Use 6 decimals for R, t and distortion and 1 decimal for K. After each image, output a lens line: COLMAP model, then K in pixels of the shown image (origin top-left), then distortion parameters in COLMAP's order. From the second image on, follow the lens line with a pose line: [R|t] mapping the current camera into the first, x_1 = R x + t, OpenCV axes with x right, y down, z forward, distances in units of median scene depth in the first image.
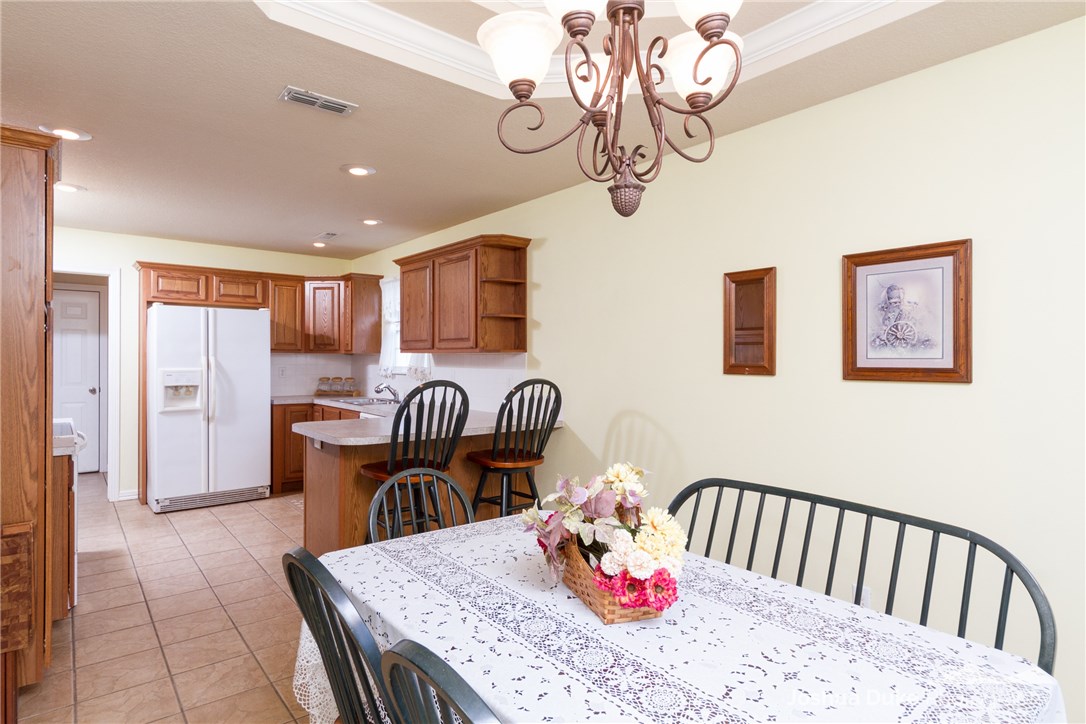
lens RADIAL K [[581.9, 0, 535.9], [0, 581.9, 360.6], [0, 0, 1]] dist [0.001306, 0.000323]
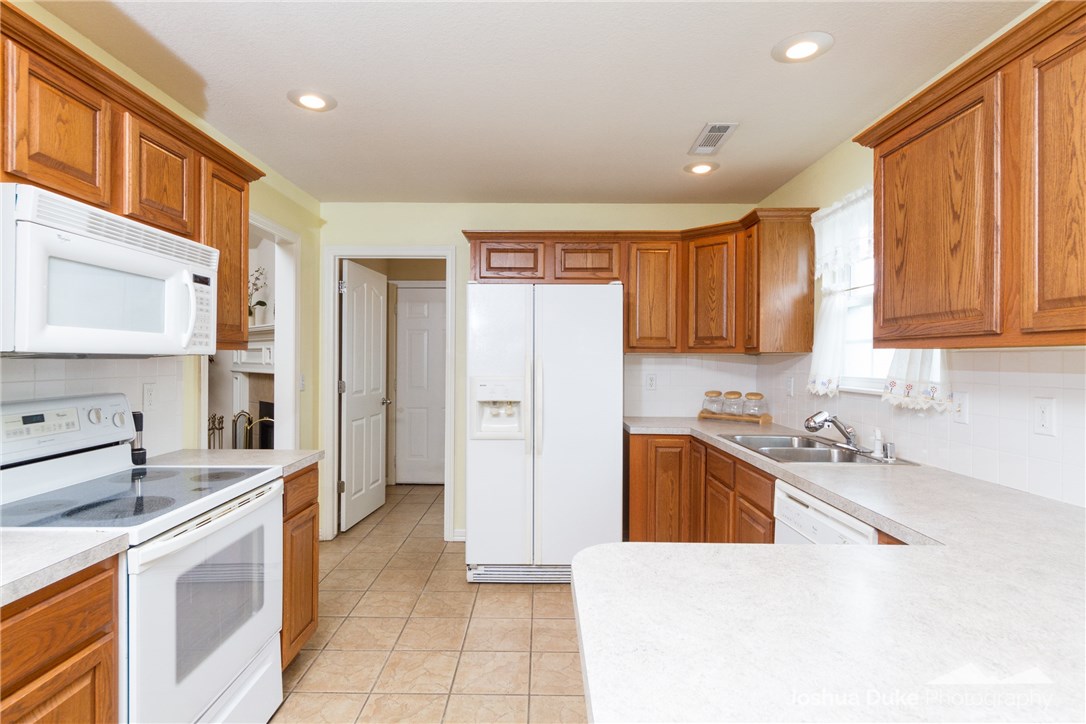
lens RADIAL K [[548.7, 0, 535.6], [0, 548.7, 361.2], [0, 0, 1]] dist [0.001402, -0.000651]
pose [[0.770339, 0.000771, -0.637634, -0.252799], [-0.003037, 0.999992, -0.002459, -0.003153], [0.637628, 0.003831, 0.770335, 0.802468]]
